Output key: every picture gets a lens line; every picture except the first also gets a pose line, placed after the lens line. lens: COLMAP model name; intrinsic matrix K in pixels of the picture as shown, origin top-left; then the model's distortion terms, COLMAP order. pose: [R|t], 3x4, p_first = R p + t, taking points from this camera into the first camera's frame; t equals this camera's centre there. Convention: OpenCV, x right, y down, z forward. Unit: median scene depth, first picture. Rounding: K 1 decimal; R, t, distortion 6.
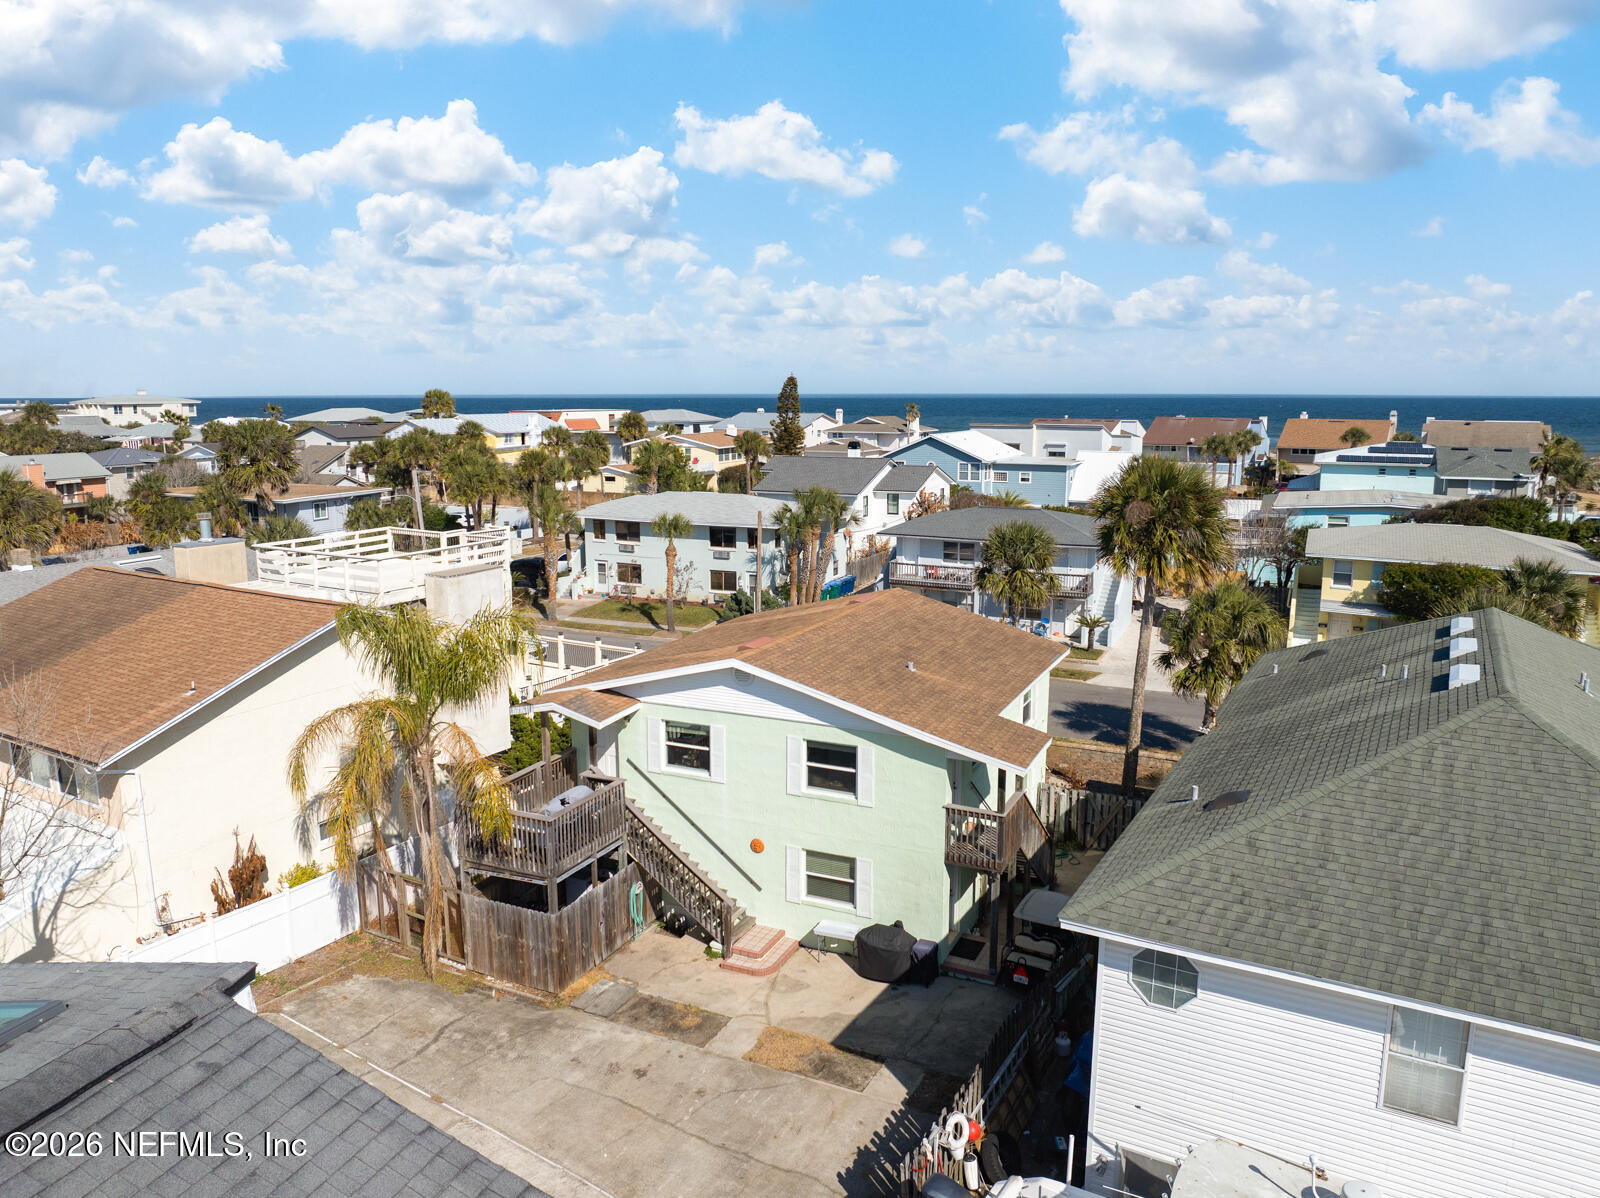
lens RADIAL K [[1127.9, 0, 803.3], [0, 1127.9, 593.4], [0, 0, 1]] dist [-0.035110, -0.001644]
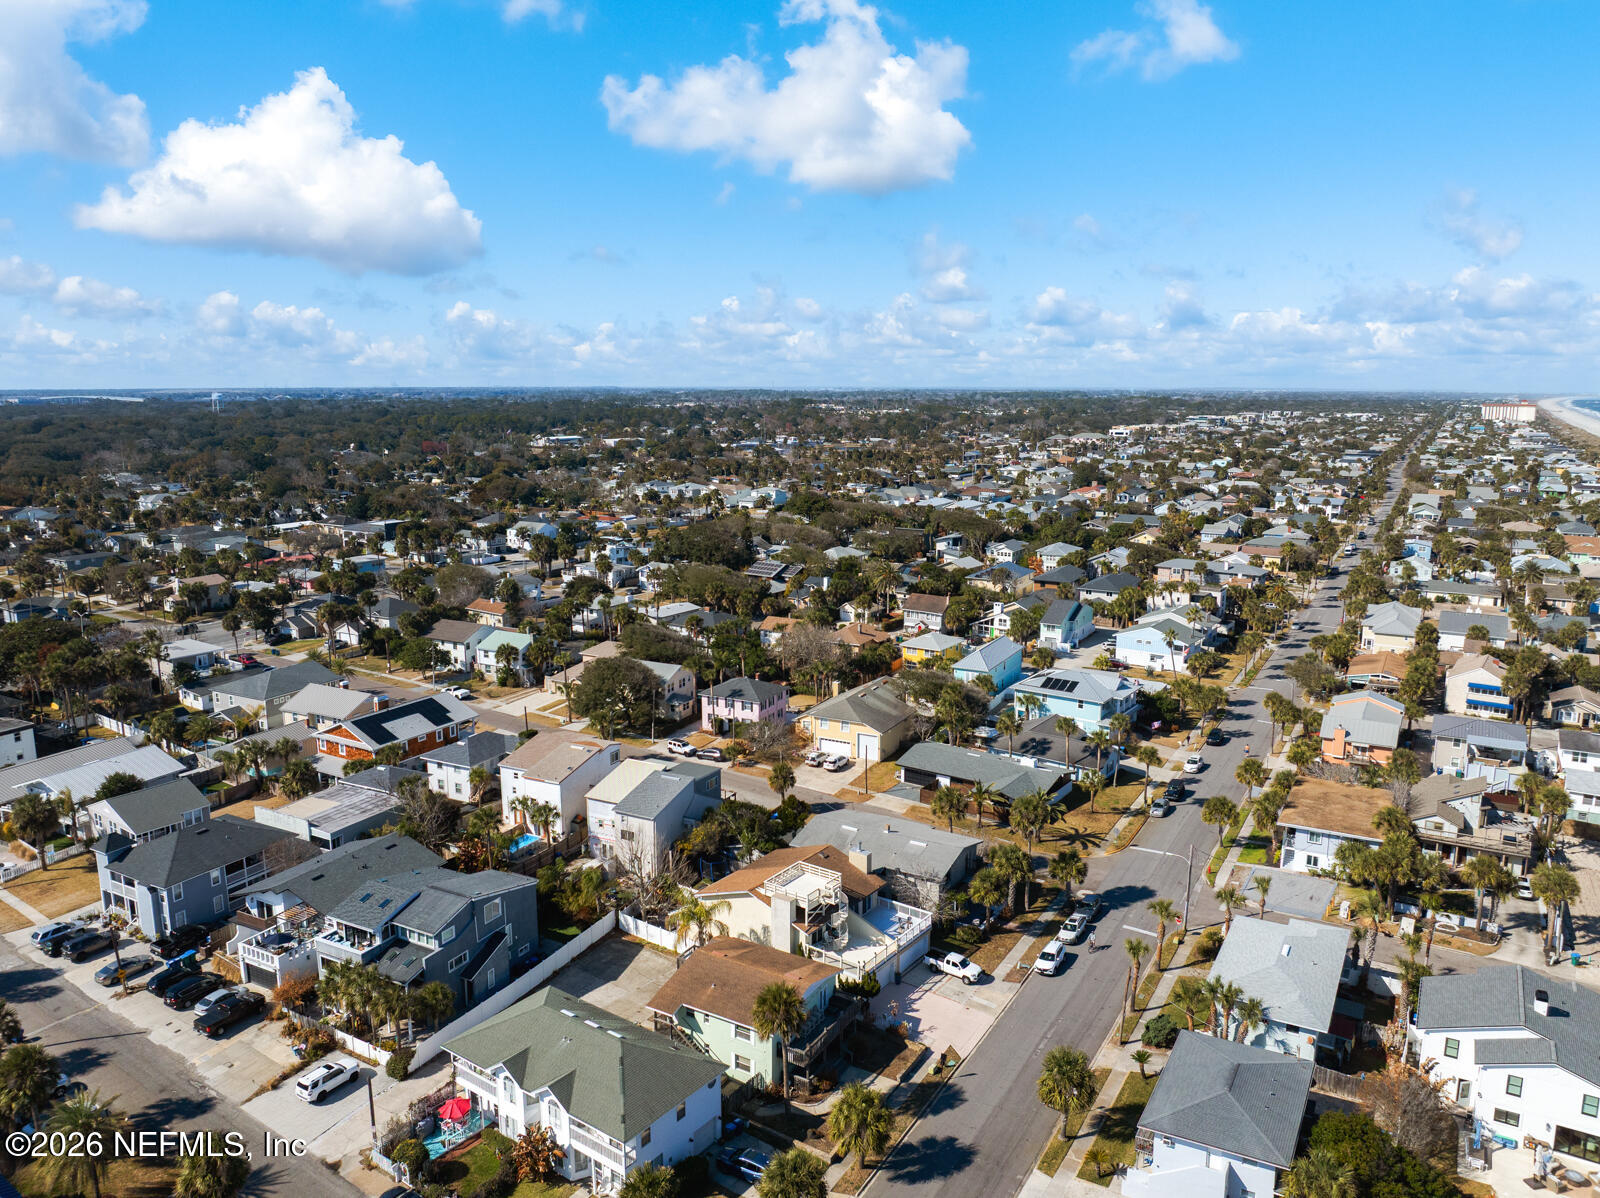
lens RADIAL K [[1136.1, 0, 804.2], [0, 1136.1, 598.6], [0, 0, 1]] dist [-0.029991, -0.011217]
pose [[-0.097257, 0.187154, -0.977504, 3.029639], [-0.173806, 0.963874, 0.201837, -1.697213], [0.979966, 0.189527, -0.061215, 1.264327]]
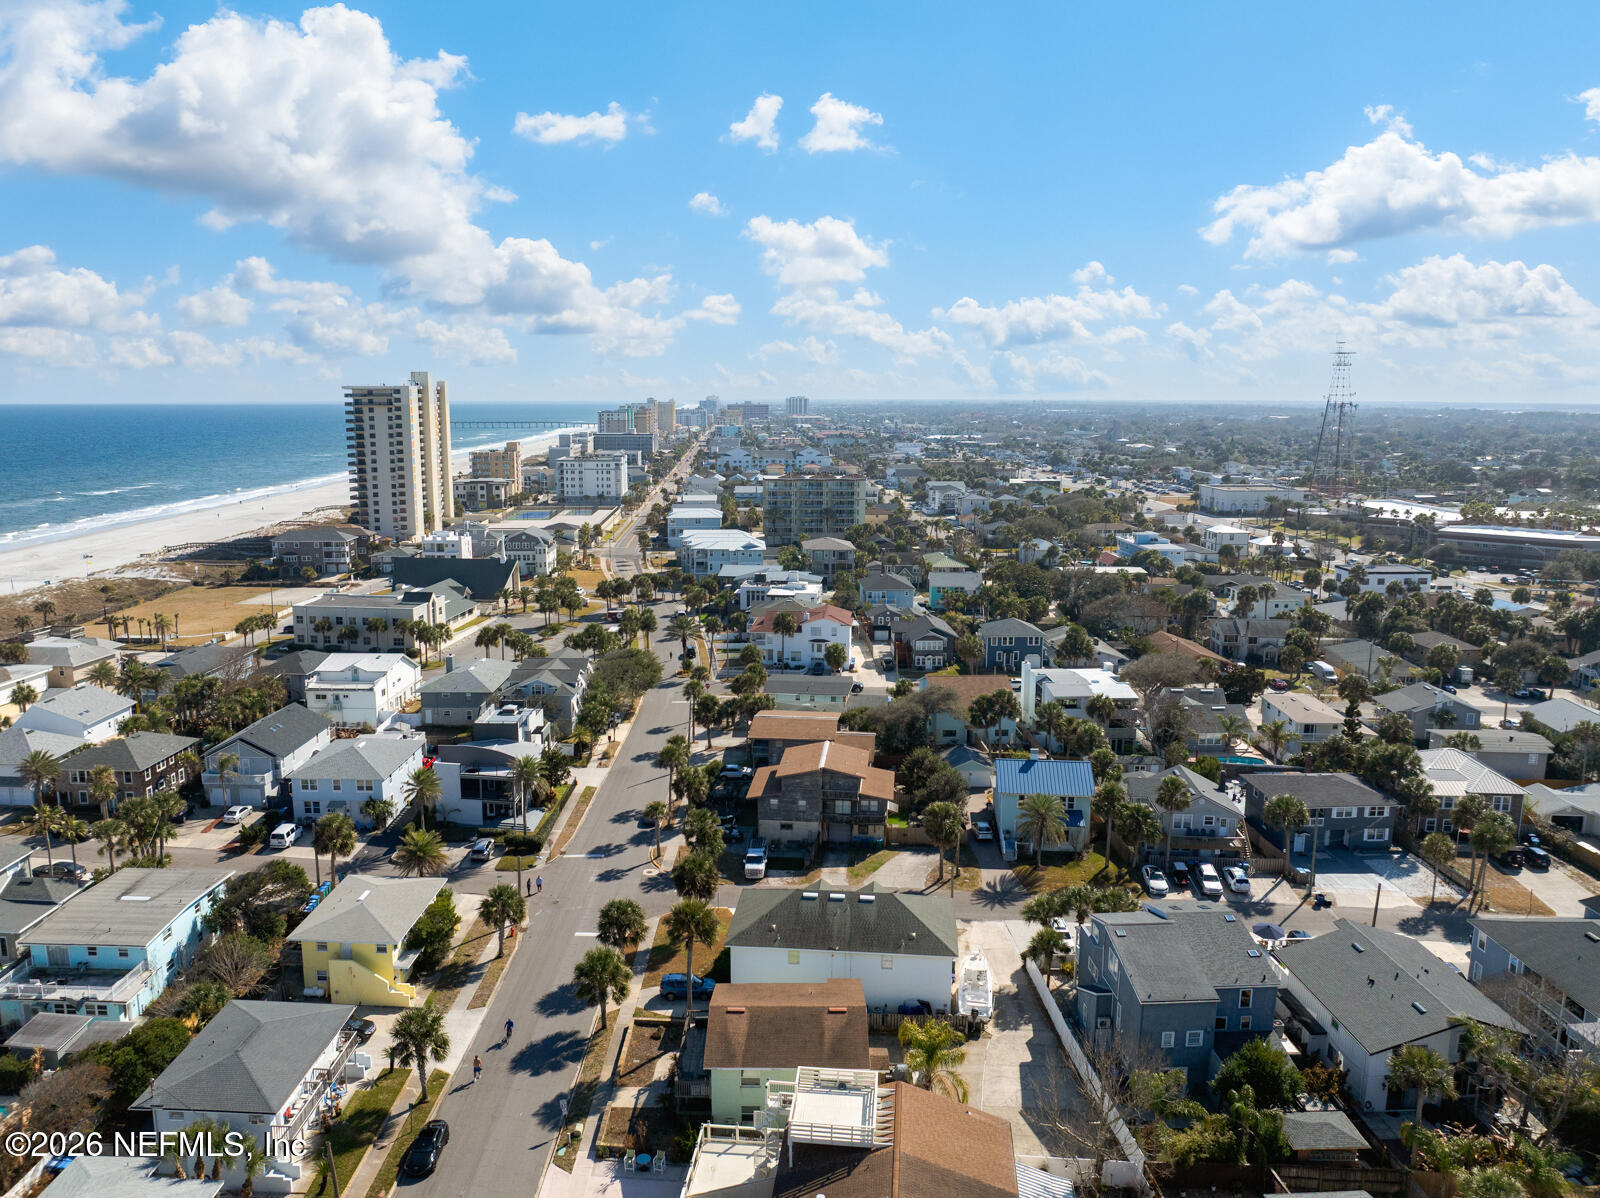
lens RADIAL K [[1135.3, 0, 778.8], [0, 1135.3, 576.4], [0, 0, 1]] dist [-0.008429, -0.075375]
pose [[-0.401663, -0.139892, 0.905040, -2.414940], [0.159430, 0.962491, 0.219529, -1.657216], [-0.901803, 0.232467, -0.364294, 1.930416]]
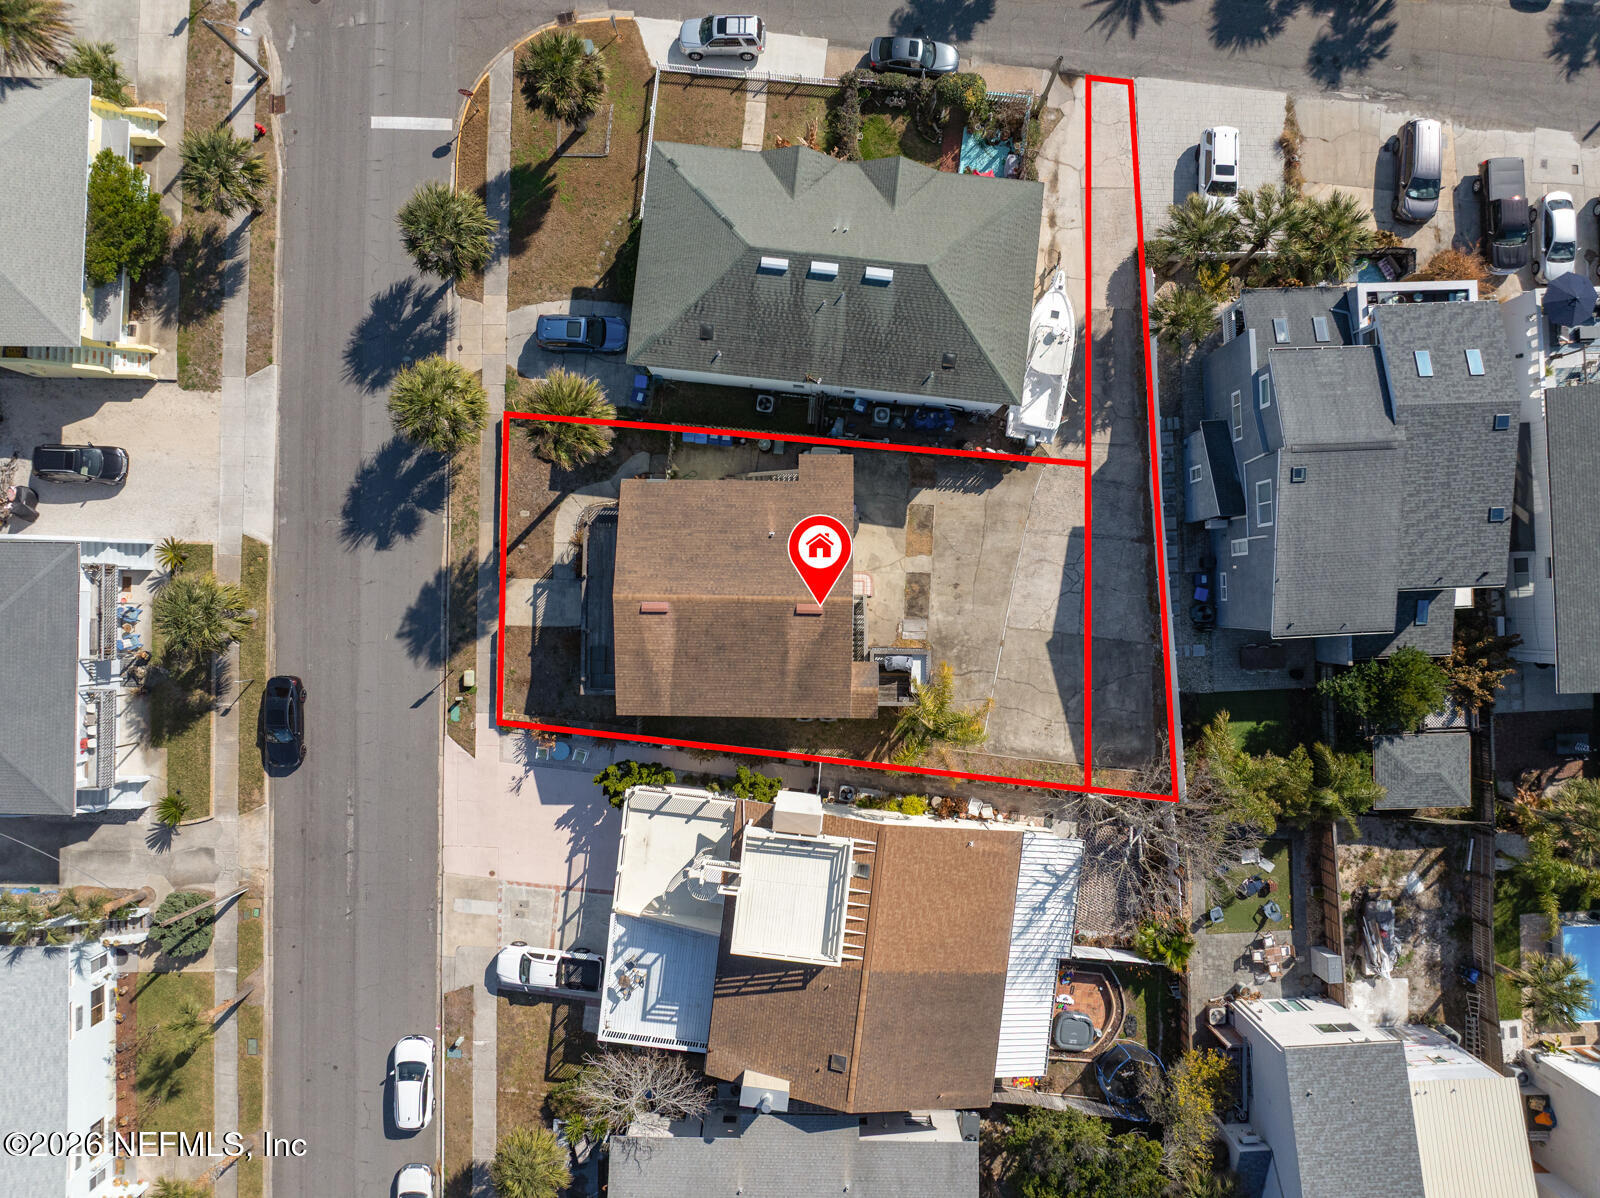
lens RADIAL K [[1131.3, 0, 807.2], [0, 1131.3, 586.3], [0, 0, 1]] dist [-0.034871, -0.002791]
pose [[-0.404444, -0.914491, 0.011494, -0.027443], [0.160619, -0.058652, 0.985272, -1.792057], [-0.900348, 0.400333, 0.170606, 0.678538]]
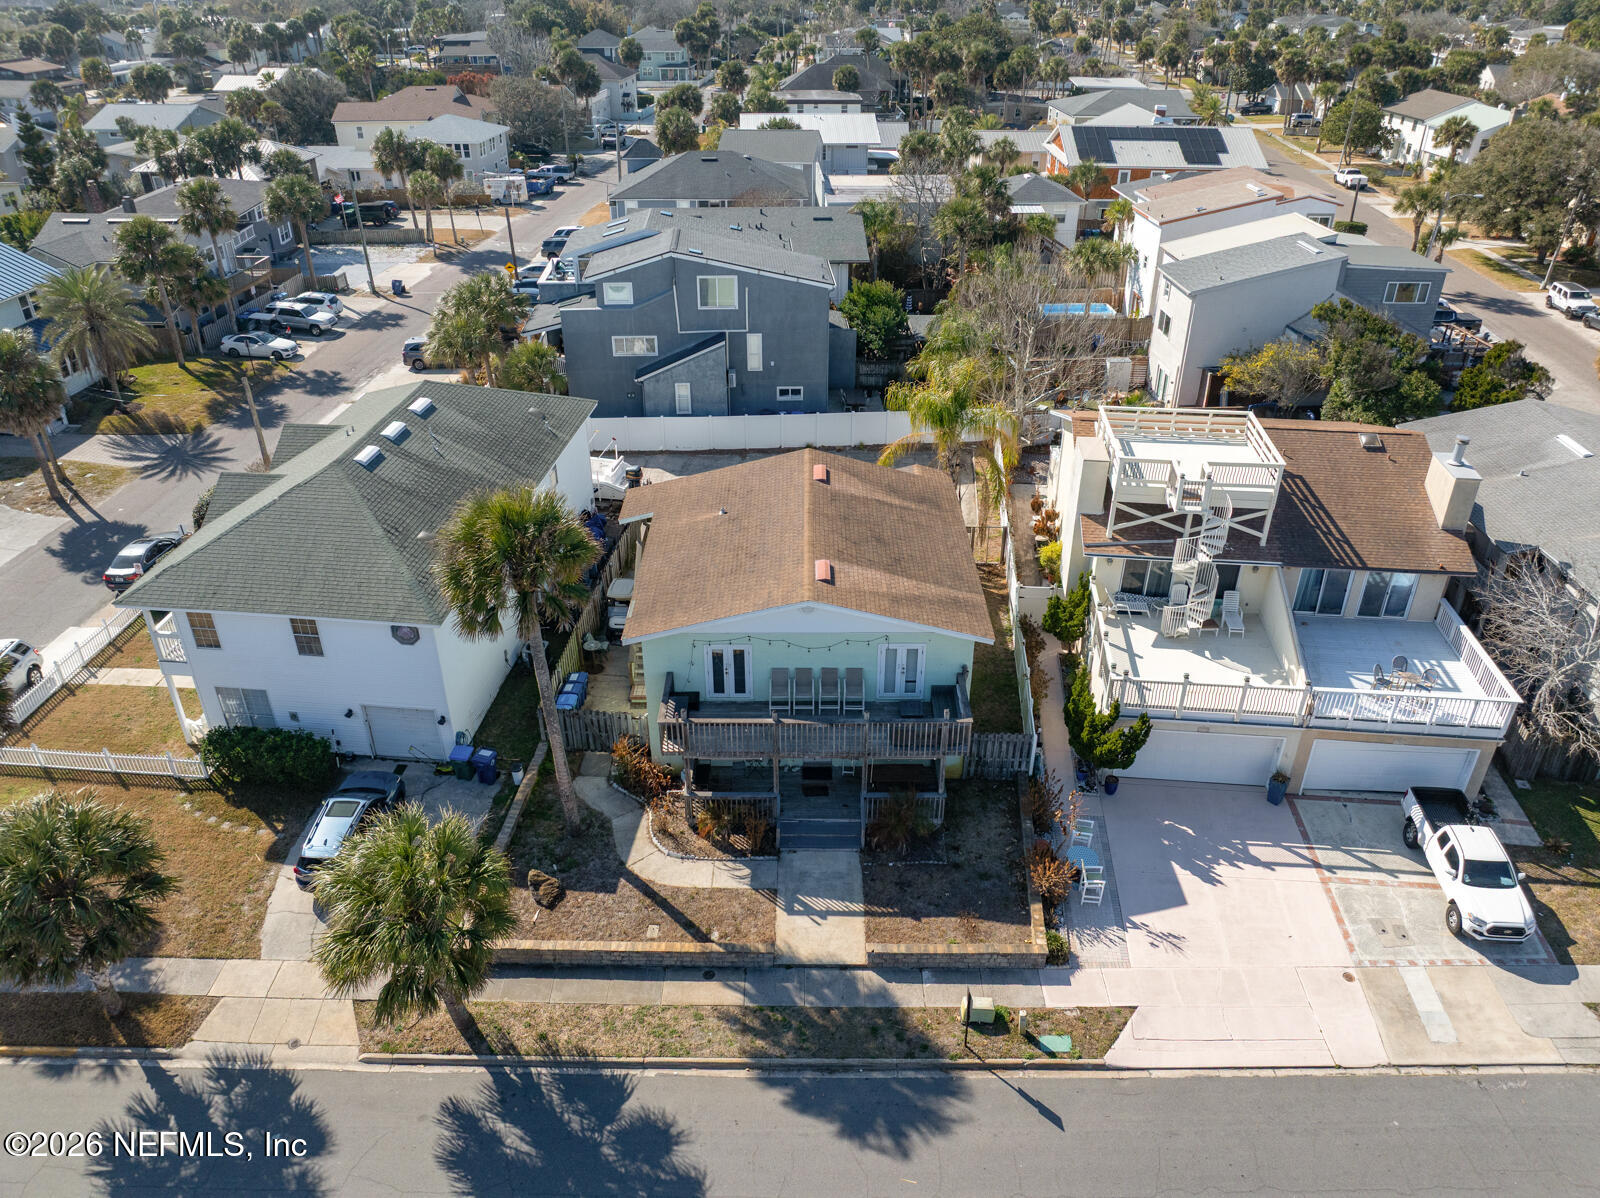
lens RADIAL K [[1131.3, 0, 807.2], [0, 1131.3, 586.3], [0, 0, 1]] dist [-0.034871, -0.002791]
pose [[-0.908608, 0.206818, -0.362847, 0.535409], [-0.074857, 0.774070, 0.628659, -0.761530], [0.410887, 0.598366, -0.687844, 2.097177]]
